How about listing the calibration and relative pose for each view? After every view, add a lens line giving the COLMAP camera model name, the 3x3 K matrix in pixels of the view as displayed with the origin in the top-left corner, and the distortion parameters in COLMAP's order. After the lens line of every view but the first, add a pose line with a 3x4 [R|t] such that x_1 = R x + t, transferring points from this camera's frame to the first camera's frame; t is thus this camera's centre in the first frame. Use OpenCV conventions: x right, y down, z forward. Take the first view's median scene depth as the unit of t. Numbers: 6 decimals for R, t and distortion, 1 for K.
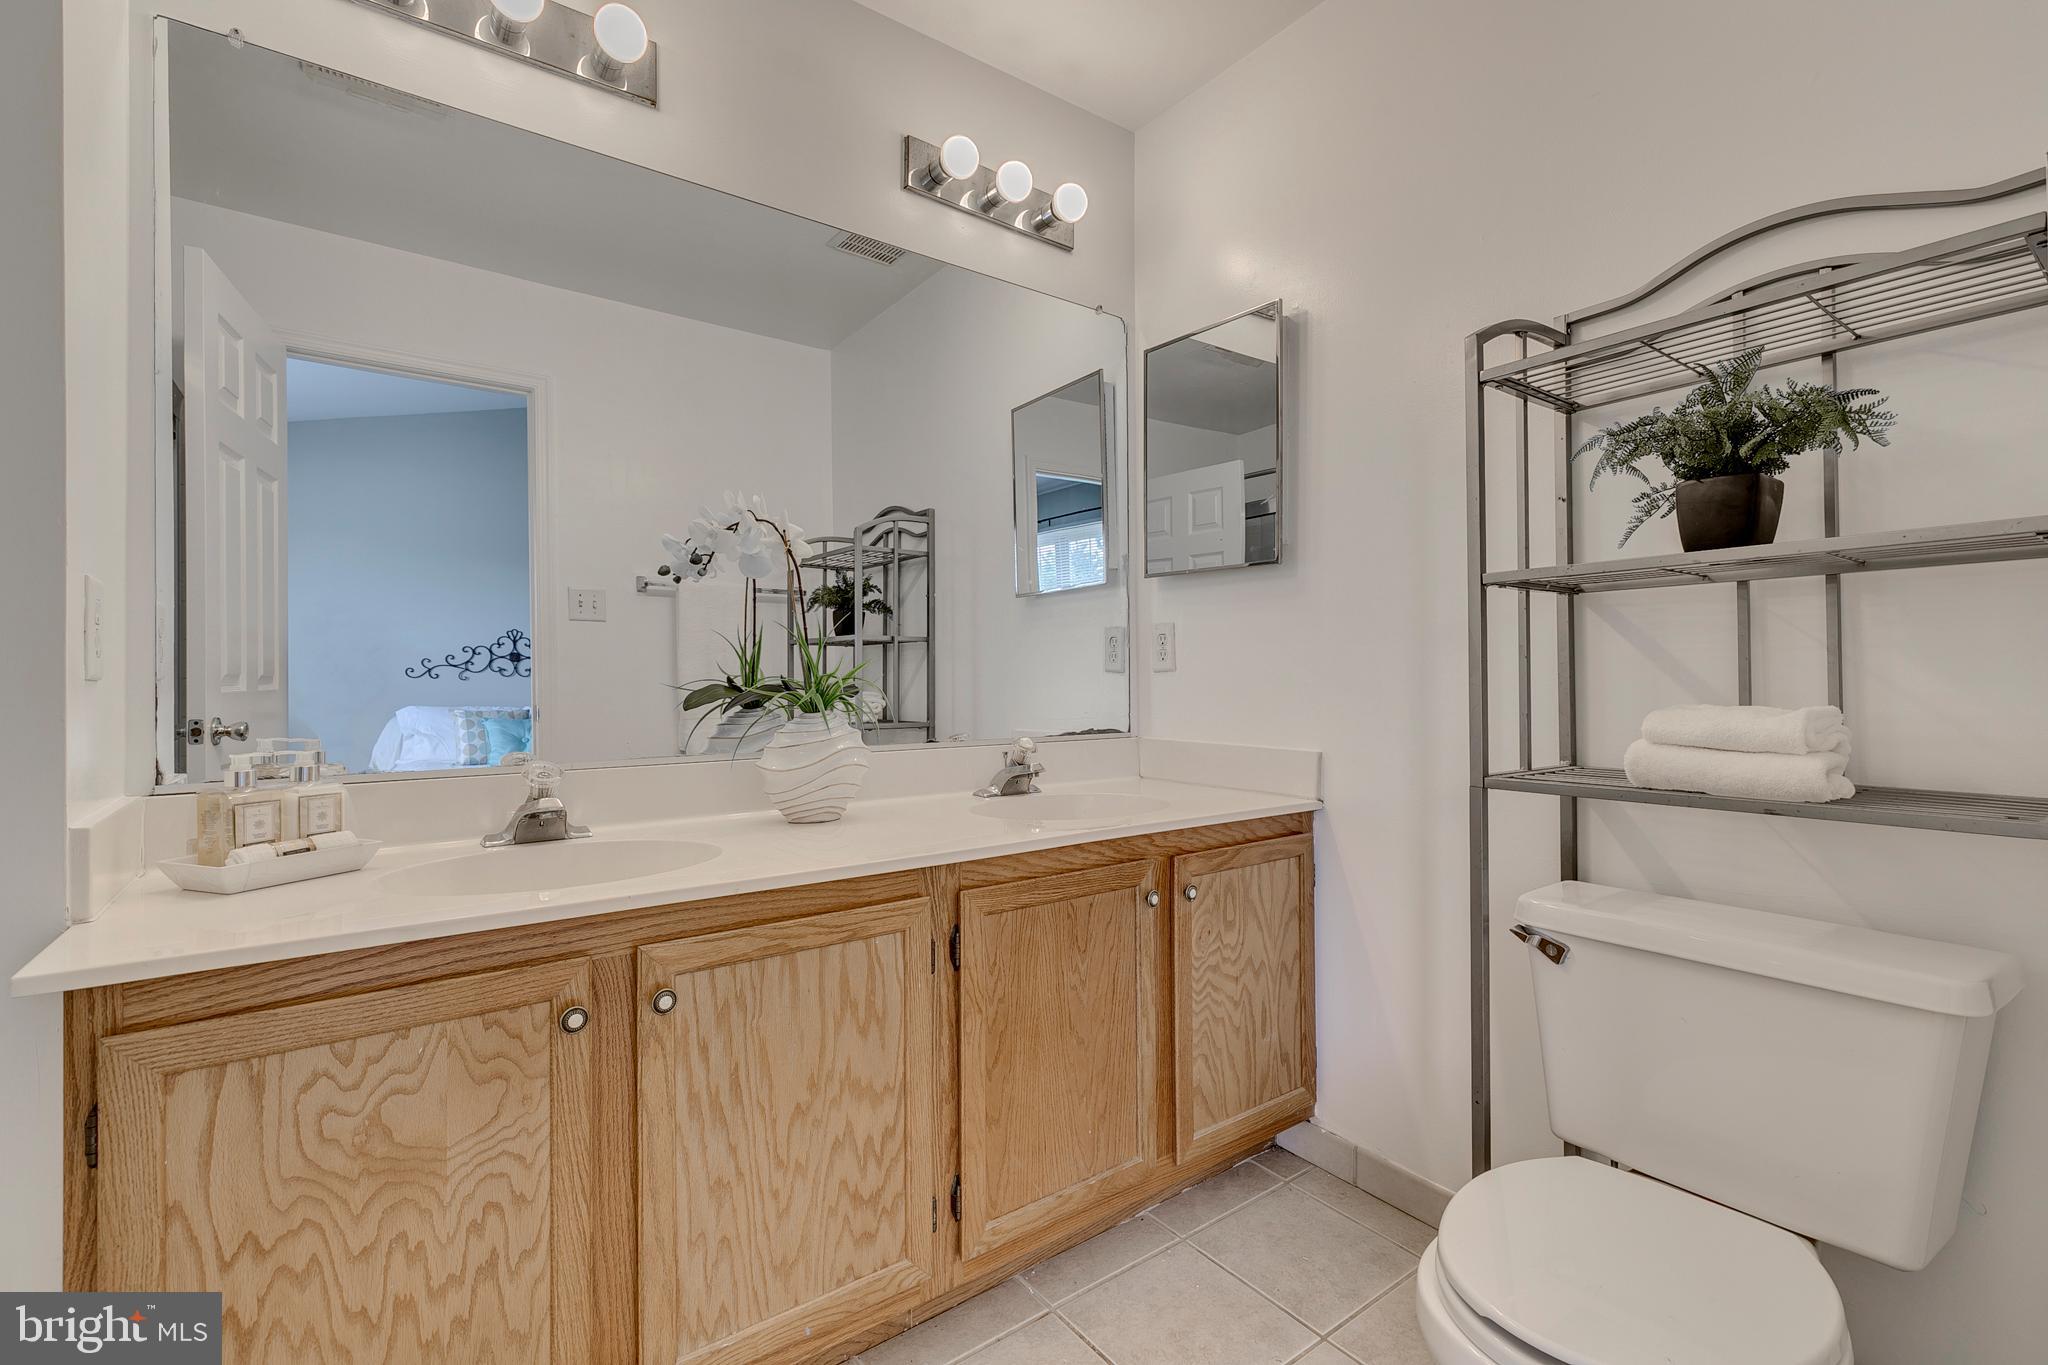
lens RADIAL K [[917.9, 0, 1021.1], [0, 917.9, 680.2], [0, 0, 1]] dist [-0.000691, 0.000118]
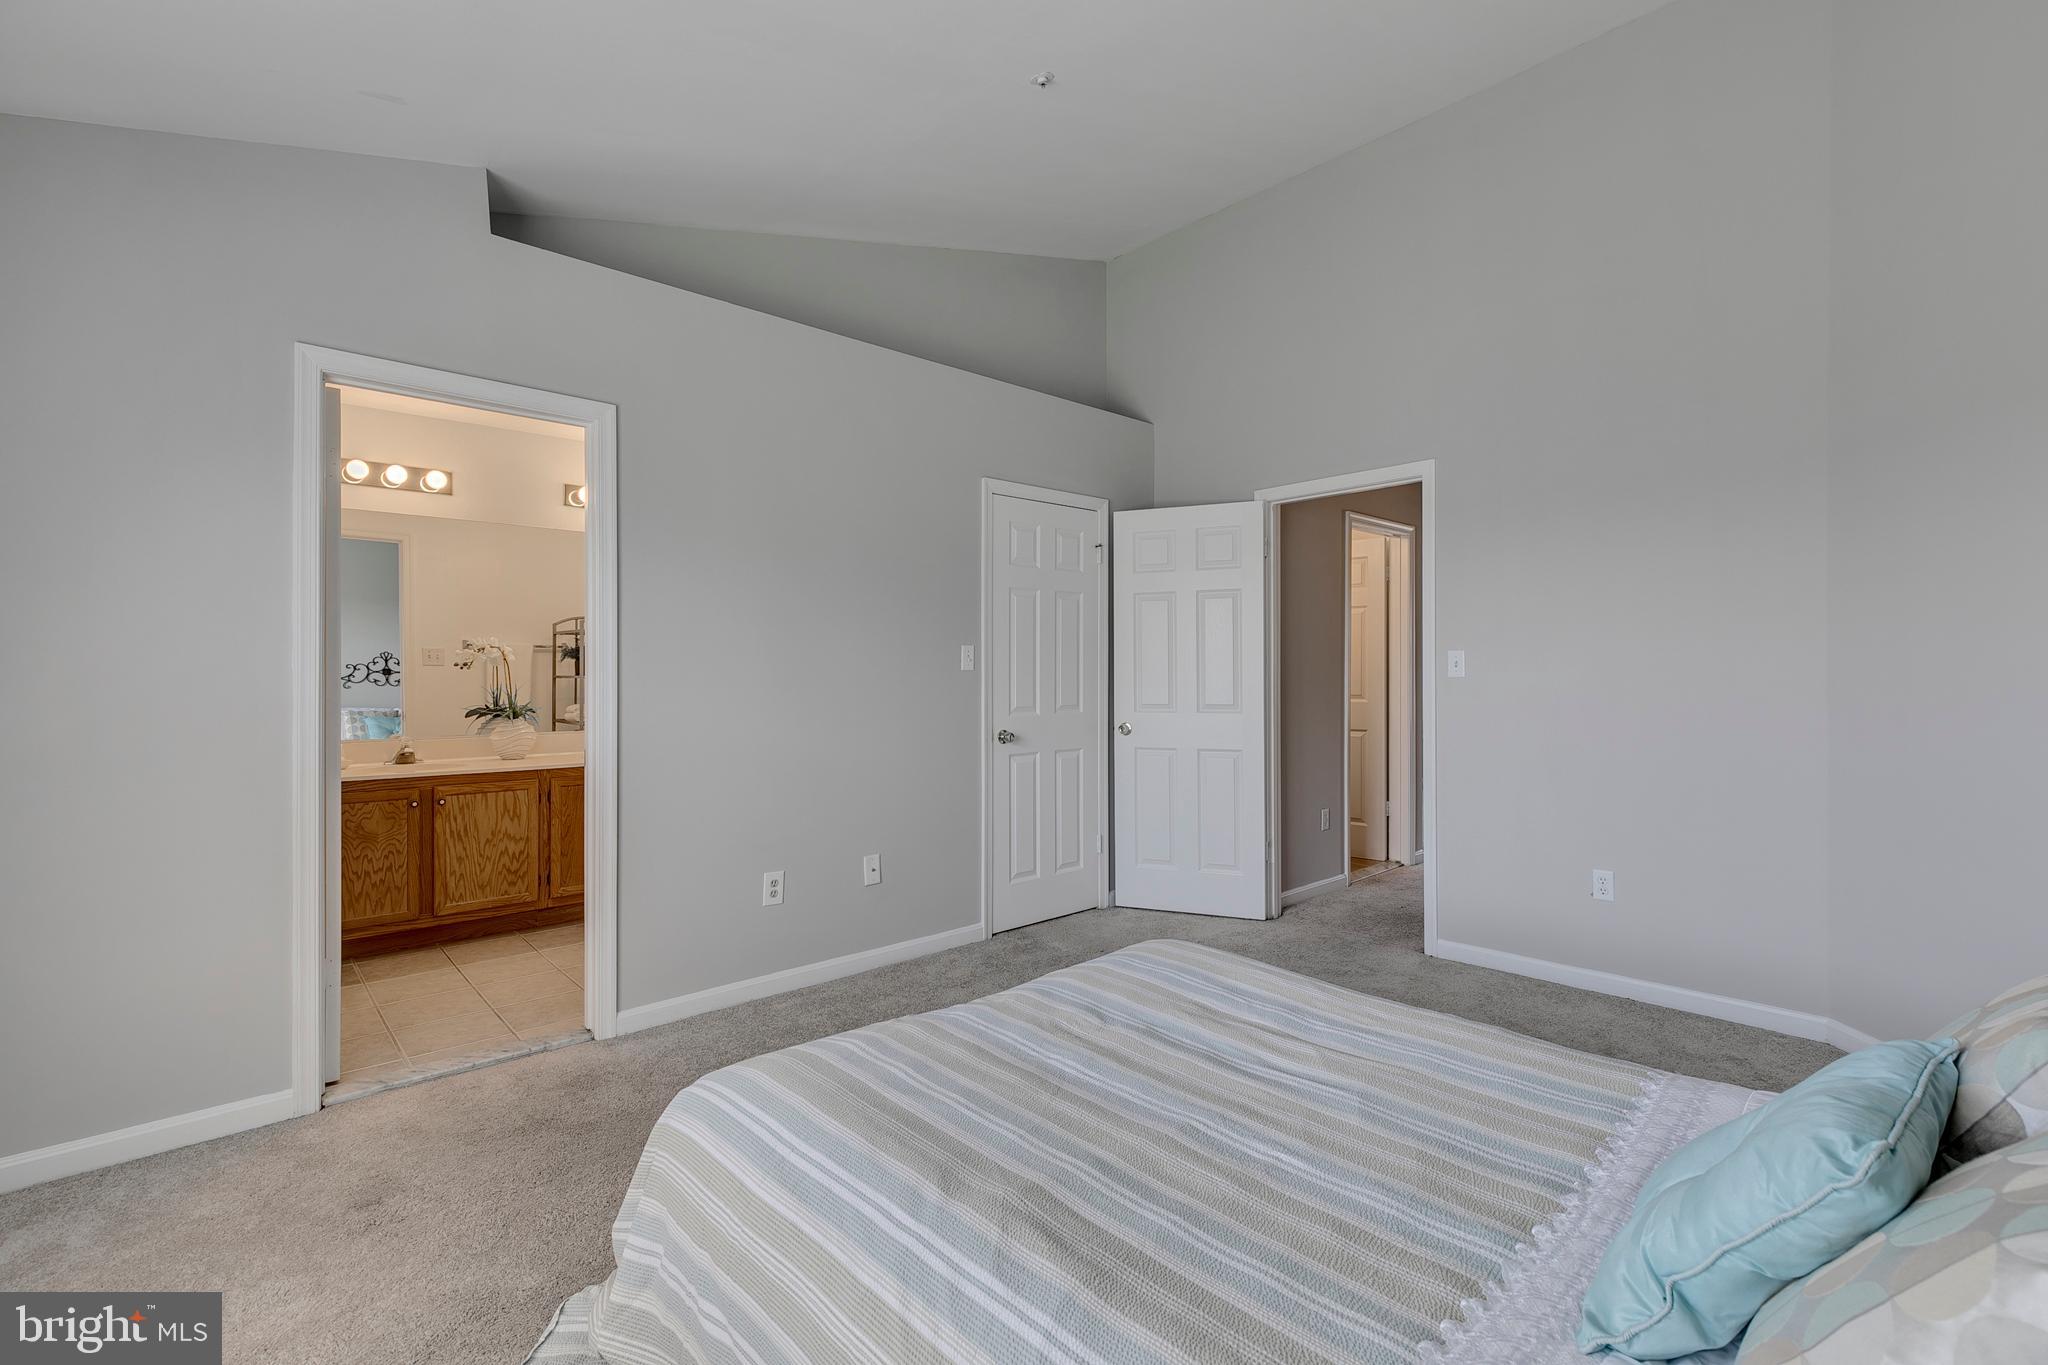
lens RADIAL K [[917.9, 0, 1027.9], [0, 917.9, 679.0], [0, 0, 1]] dist [-0.000691, 0.000118]
pose [[0.993700, 0.005736, 0.111927, 1.242941], [-0.006400, 0.999964, 0.005571, -0.137607], [-0.111891, -0.006253, 0.993701, -2.359264]]
